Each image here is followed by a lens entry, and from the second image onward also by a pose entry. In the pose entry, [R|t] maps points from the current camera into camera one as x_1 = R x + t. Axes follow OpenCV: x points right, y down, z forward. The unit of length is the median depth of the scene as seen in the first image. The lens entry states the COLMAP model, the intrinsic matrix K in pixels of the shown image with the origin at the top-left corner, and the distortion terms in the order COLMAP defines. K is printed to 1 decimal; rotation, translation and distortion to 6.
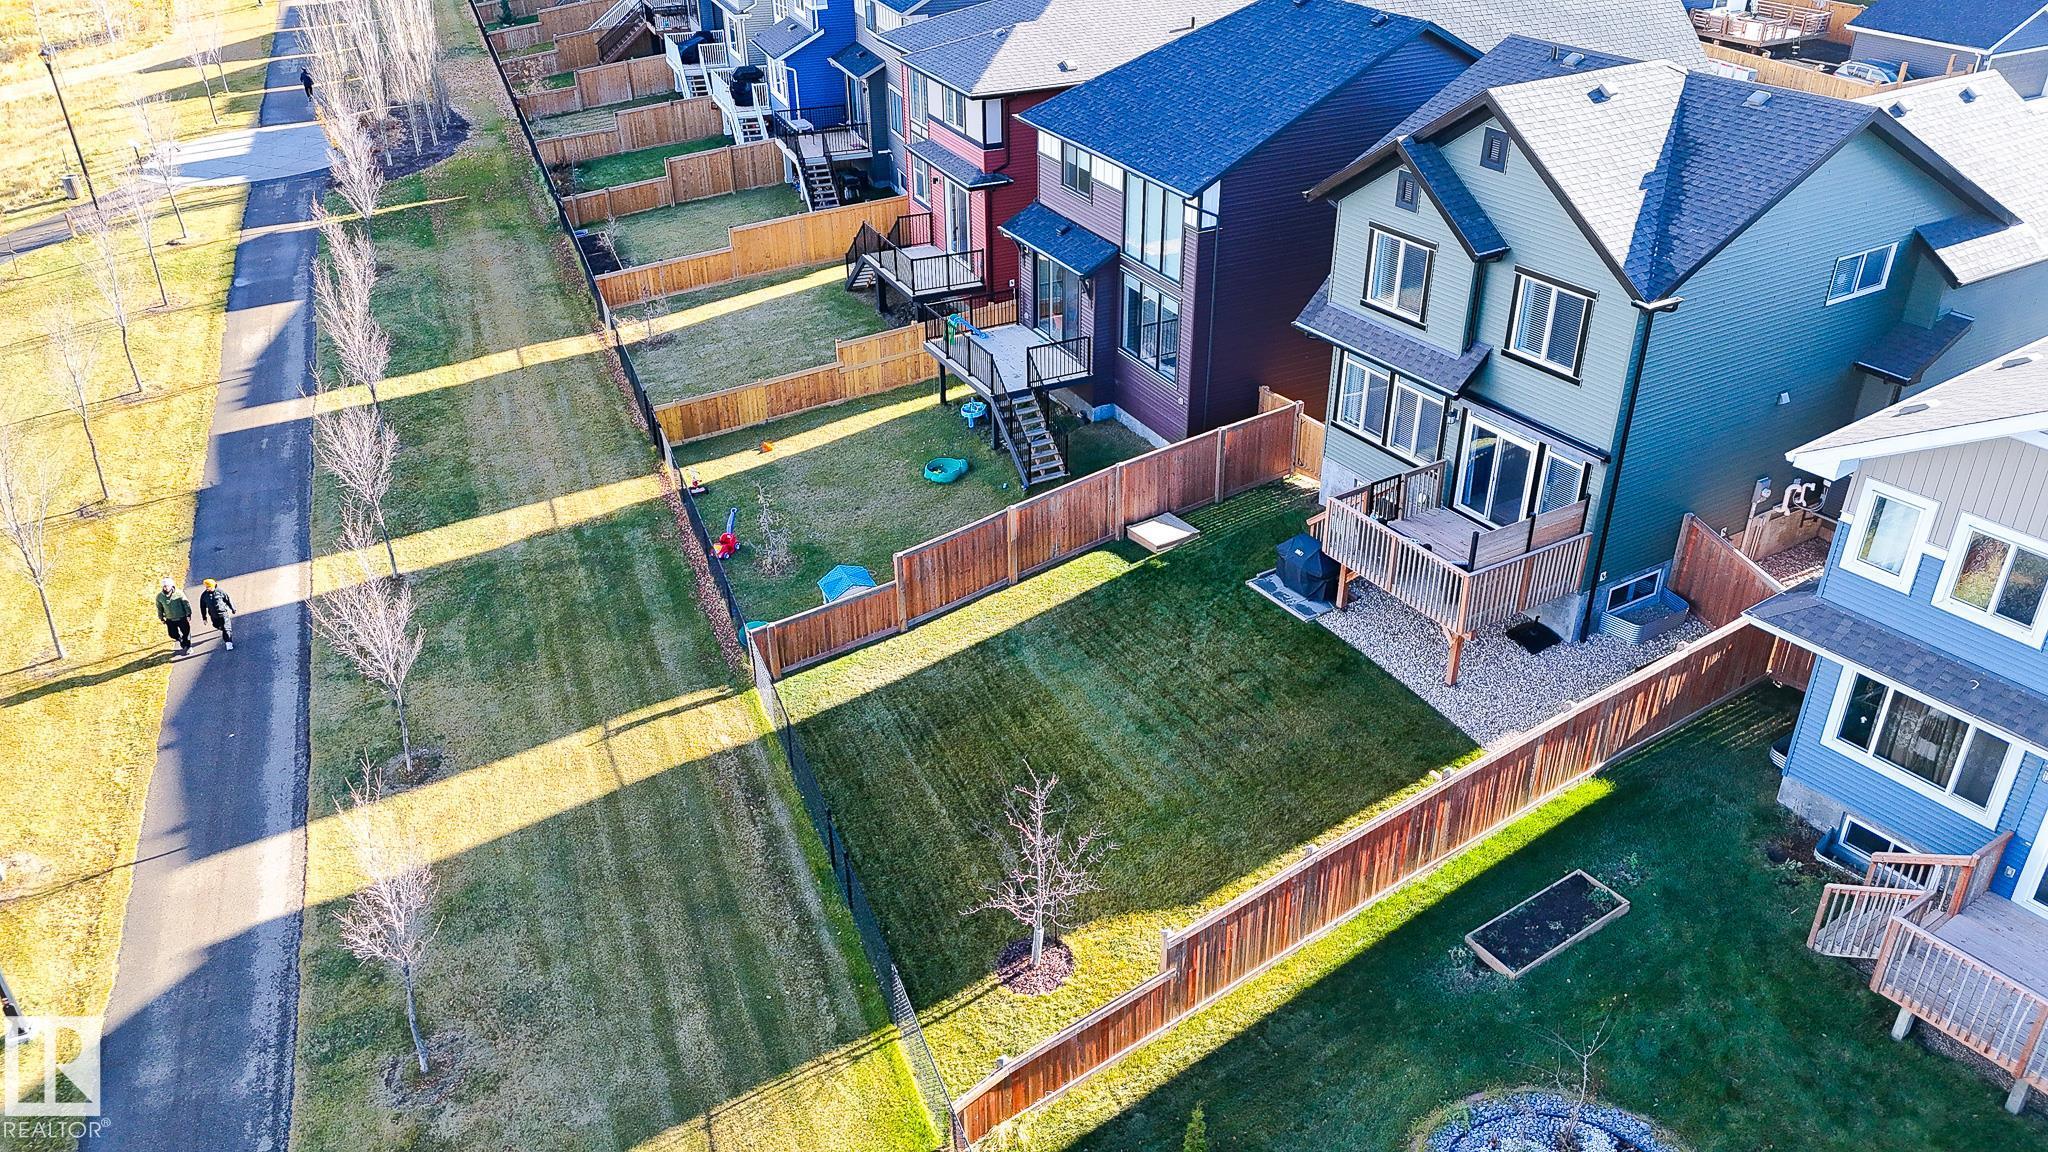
lens RADIAL K [[1496.8, 0, 1024.0], [0, 1496.8, 576.0], [0, 0, 1]] dist [0.082621, -0.076278]
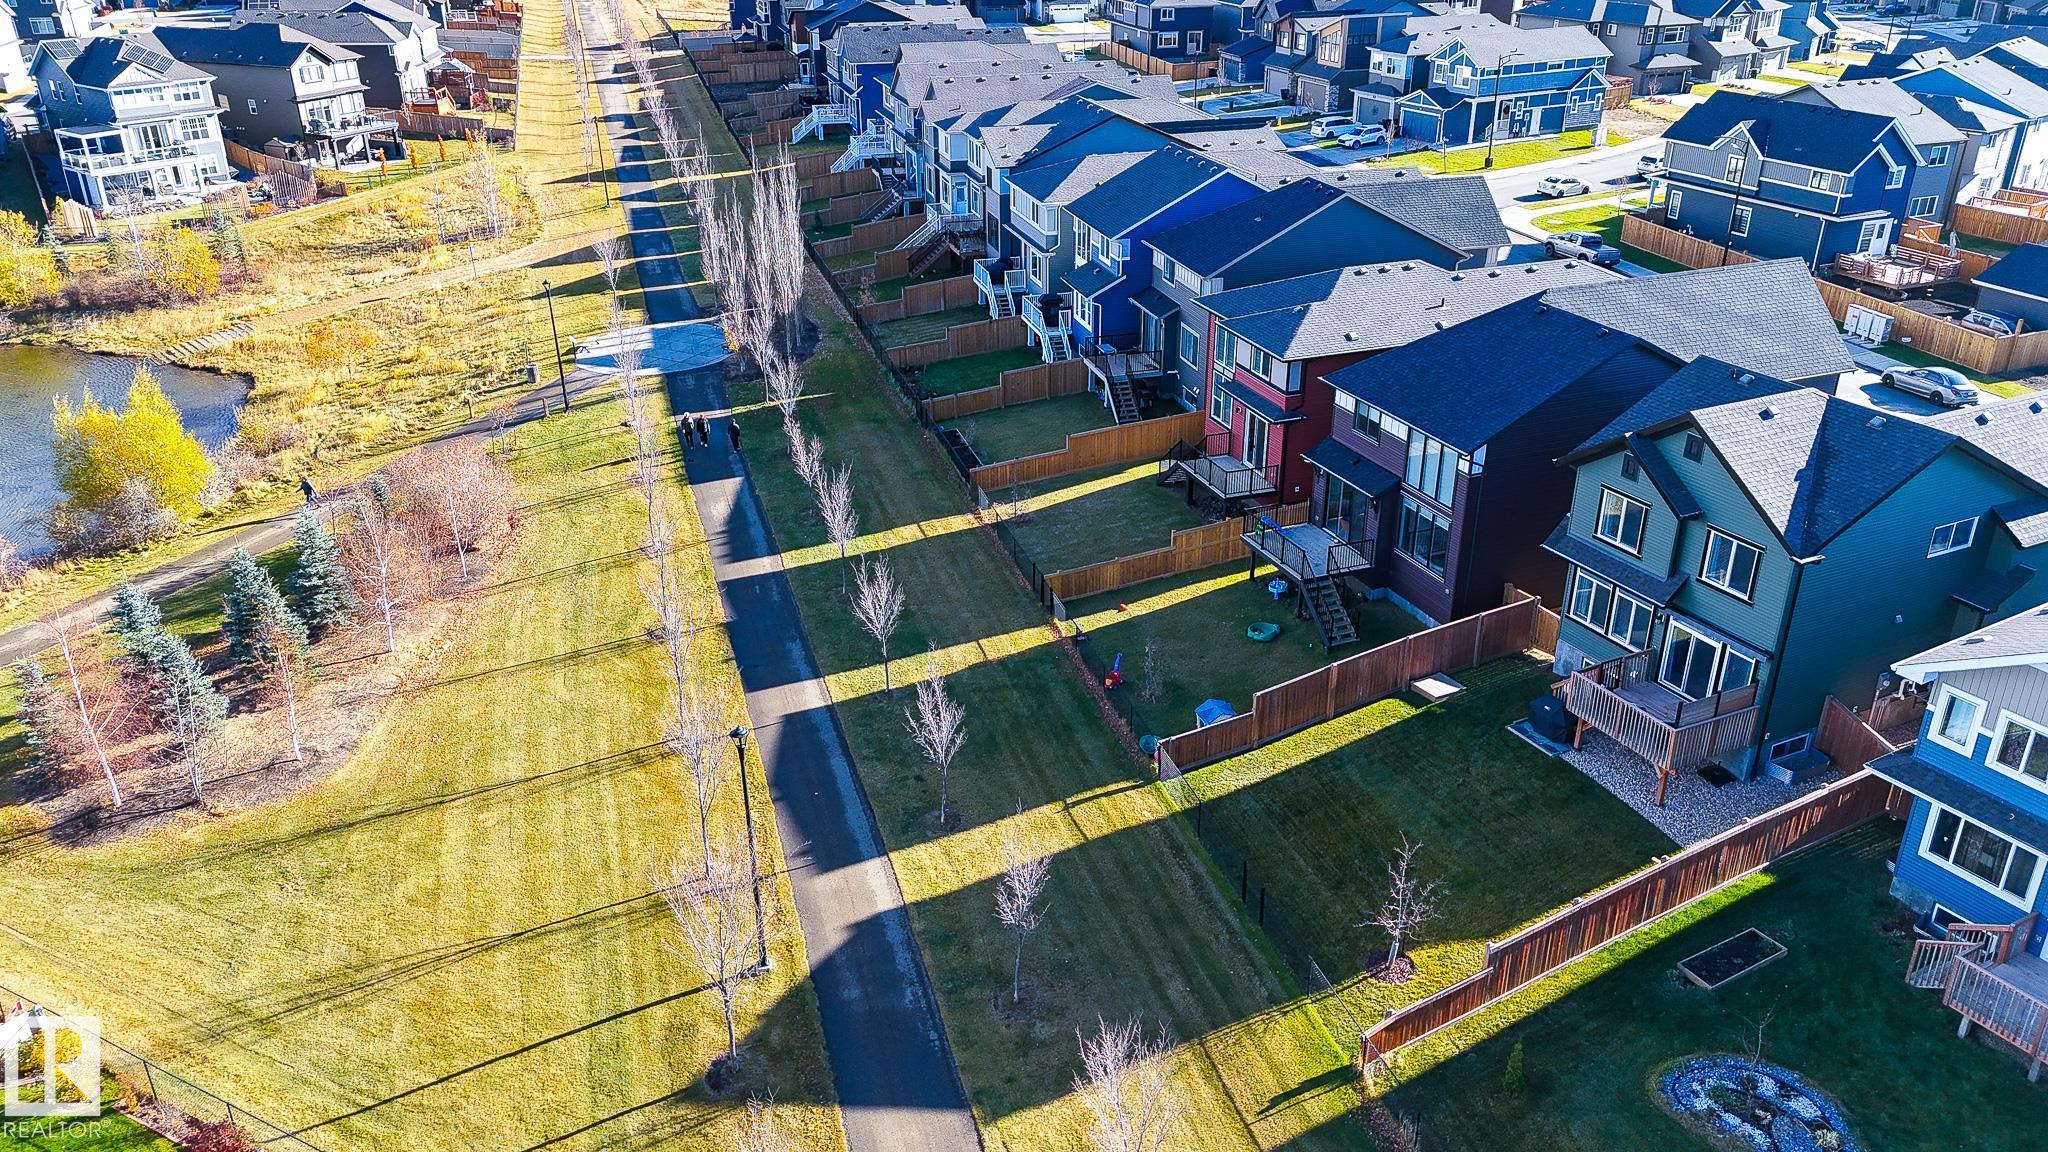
lens RADIAL K [[1496.8, 0, 1024.0], [0, 1496.8, 576.0], [0, 0, 1]] dist [0.082621, -0.076278]
pose [[0.995943, 0.041760, -0.079710, -0.211601], [-0.048163, 0.995616, -0.080178, -0.001373], [0.076013, 0.083692, 0.993588, -0.501361]]
